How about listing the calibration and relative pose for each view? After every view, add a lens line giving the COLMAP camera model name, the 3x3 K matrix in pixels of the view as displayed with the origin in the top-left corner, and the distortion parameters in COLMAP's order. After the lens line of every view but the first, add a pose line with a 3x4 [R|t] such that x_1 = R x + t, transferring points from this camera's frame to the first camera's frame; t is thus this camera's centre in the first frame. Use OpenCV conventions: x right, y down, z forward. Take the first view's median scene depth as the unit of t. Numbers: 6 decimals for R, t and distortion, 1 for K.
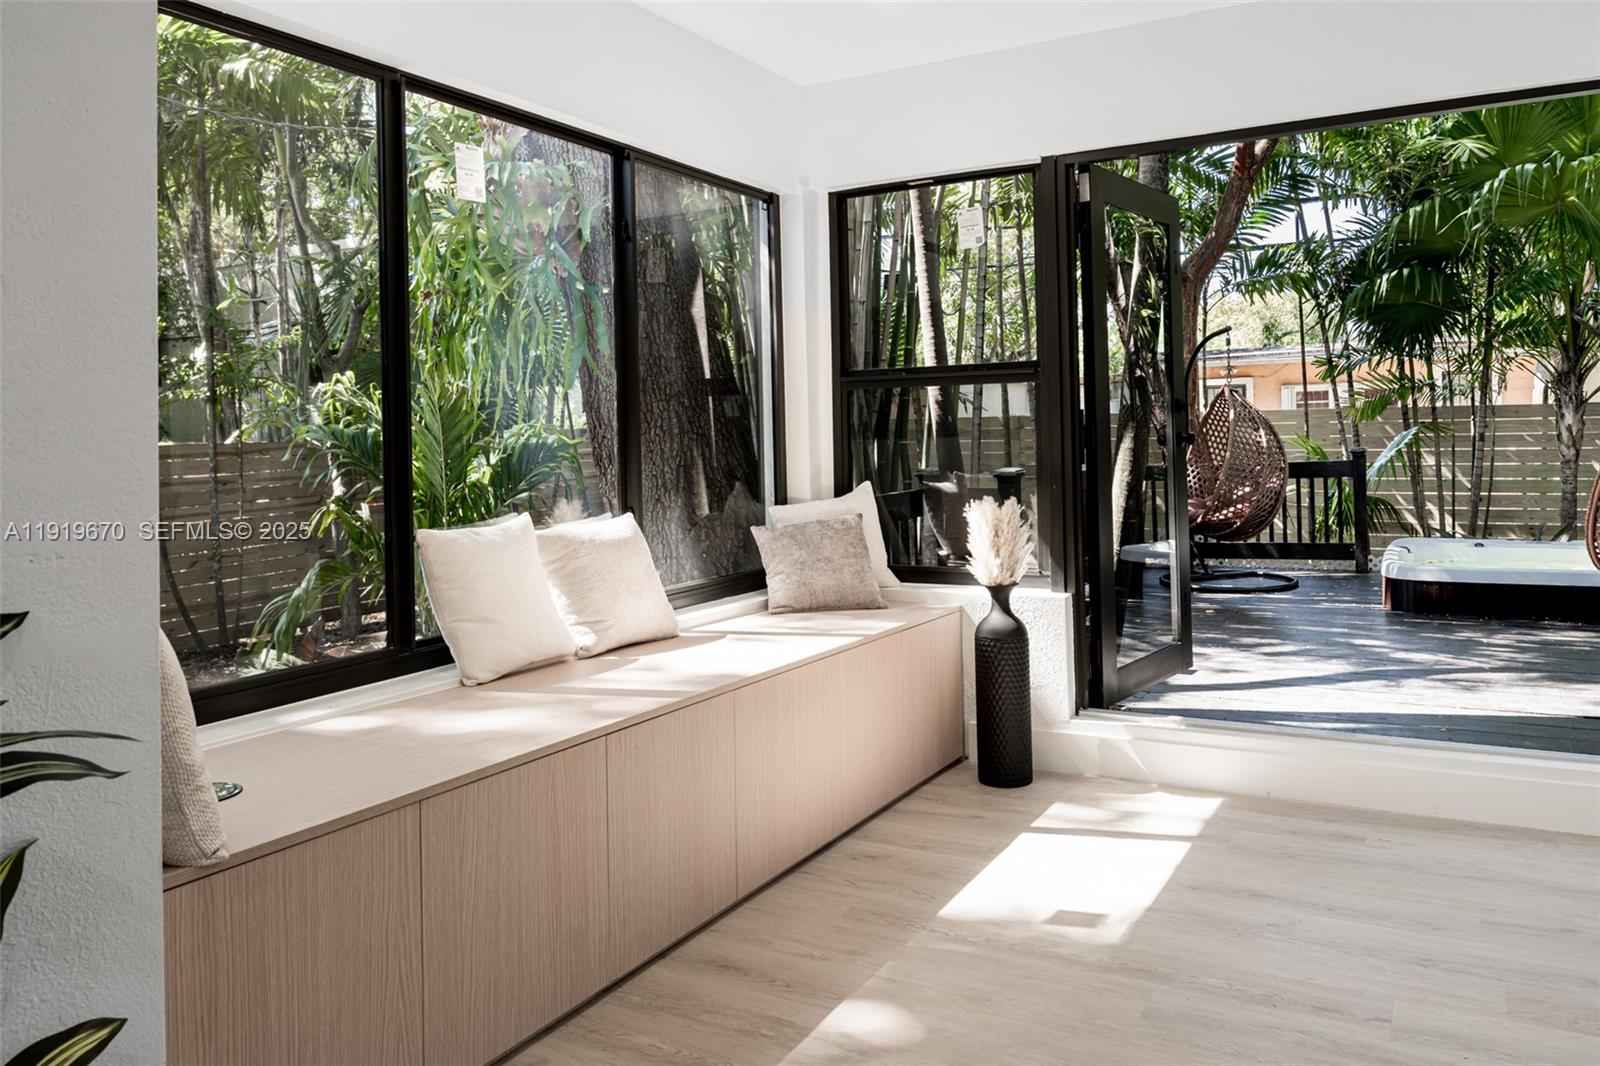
lens RADIAL K [[1126.0, 0, 801.0], [0, 1126.0, 443.3], [0, 0, 1]] dist [-0.008467, 0.001715]
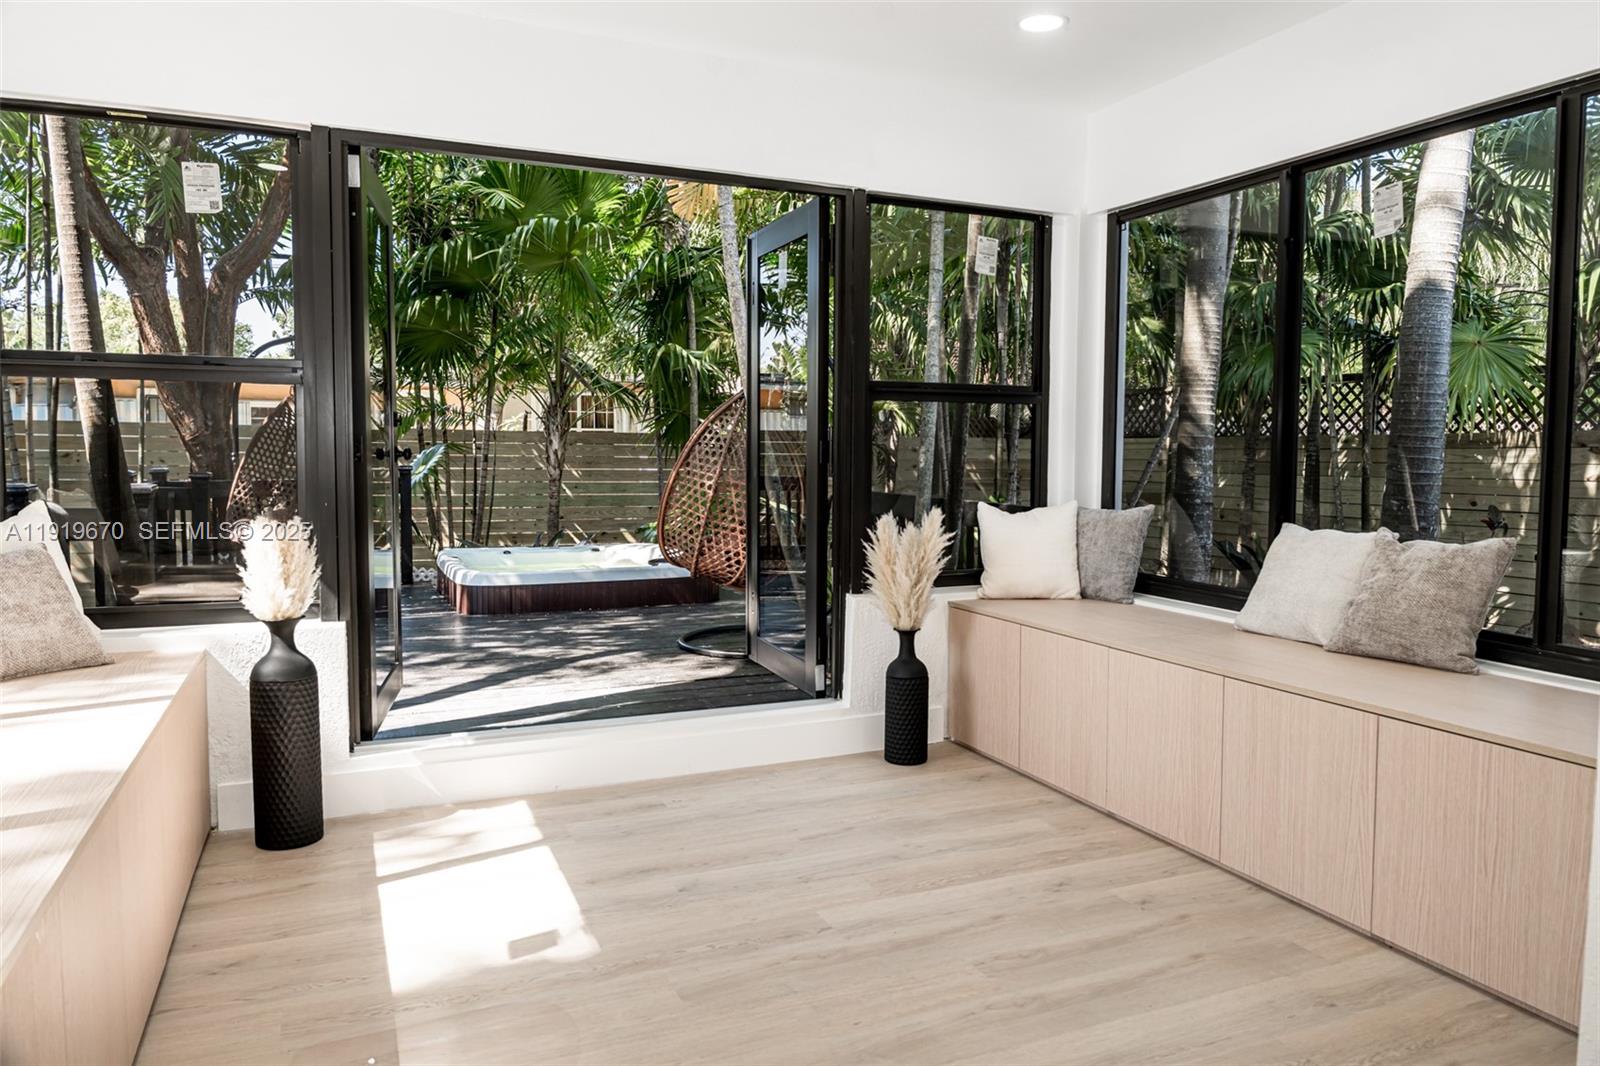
lens RADIAL K [[1110.2, 0, 800.0], [0, 1110.2, 533.0], [0, 0, 1]] dist [0.000635, -0.003871]
pose [[0.593234, -0.031152, 0.804427, -0.269471], [-0.021633, 0.998273, 0.054613, 0.004988], [-0.804739, -0.049800, 0.591536, 0.178330]]
